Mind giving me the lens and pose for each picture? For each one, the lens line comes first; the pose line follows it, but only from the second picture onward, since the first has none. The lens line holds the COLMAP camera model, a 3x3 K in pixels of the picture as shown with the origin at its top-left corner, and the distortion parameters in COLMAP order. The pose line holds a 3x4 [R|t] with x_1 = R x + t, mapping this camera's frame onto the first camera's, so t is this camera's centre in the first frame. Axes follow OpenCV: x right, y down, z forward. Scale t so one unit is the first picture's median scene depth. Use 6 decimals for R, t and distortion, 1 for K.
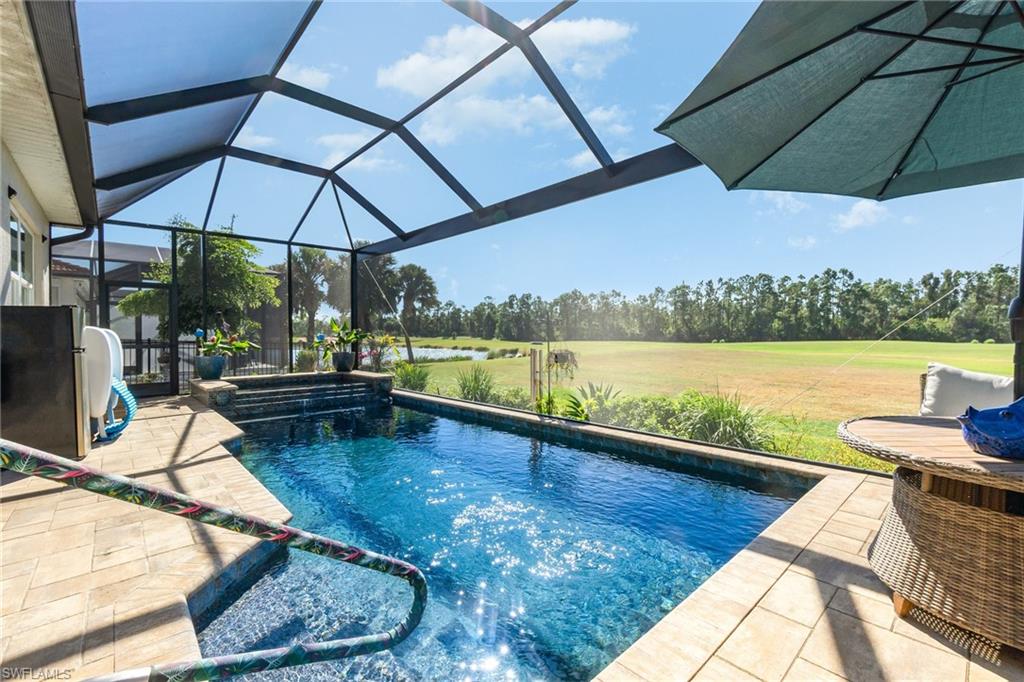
lens RADIAL K [[444.8, 0, 509.7], [0, 444.8, 329.0], [0, 0, 1]] dist [-0.005404, 0.001065]
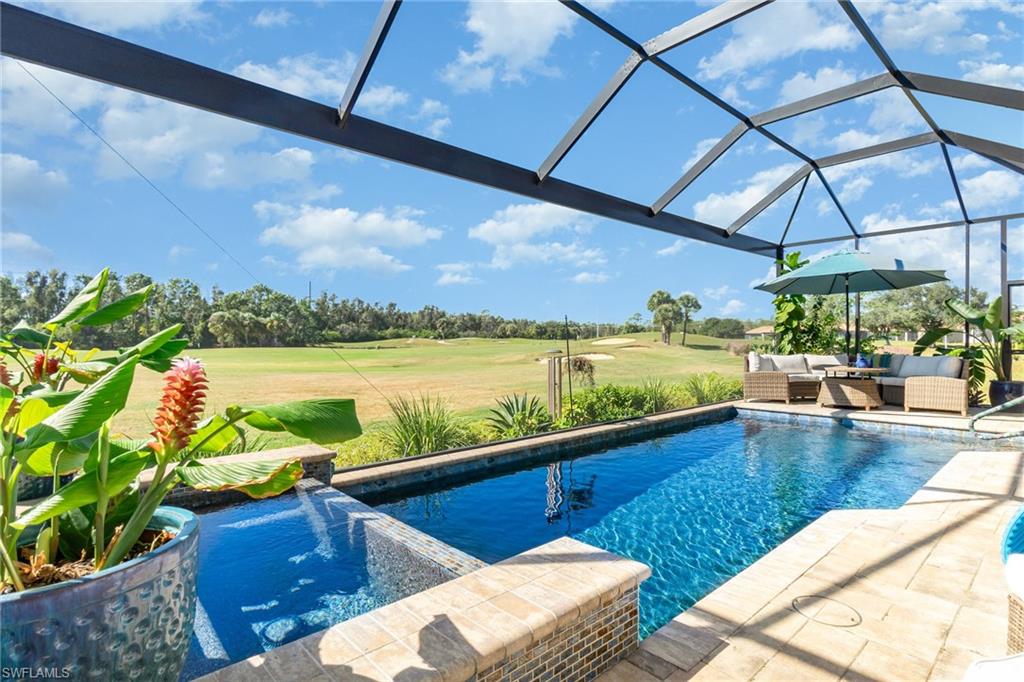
lens RADIAL K [[523.1, 0, 515.4], [0, 523.1, 338.7], [0, 0, 1]] dist [0.002870, 0.000285]
pose [[-0.024633, 0.006581, 0.999675, -0.081608], [-0.013994, 0.999878, -0.006927, 0.000509], [-0.999599, -0.014161, -0.024538, 0.089899]]
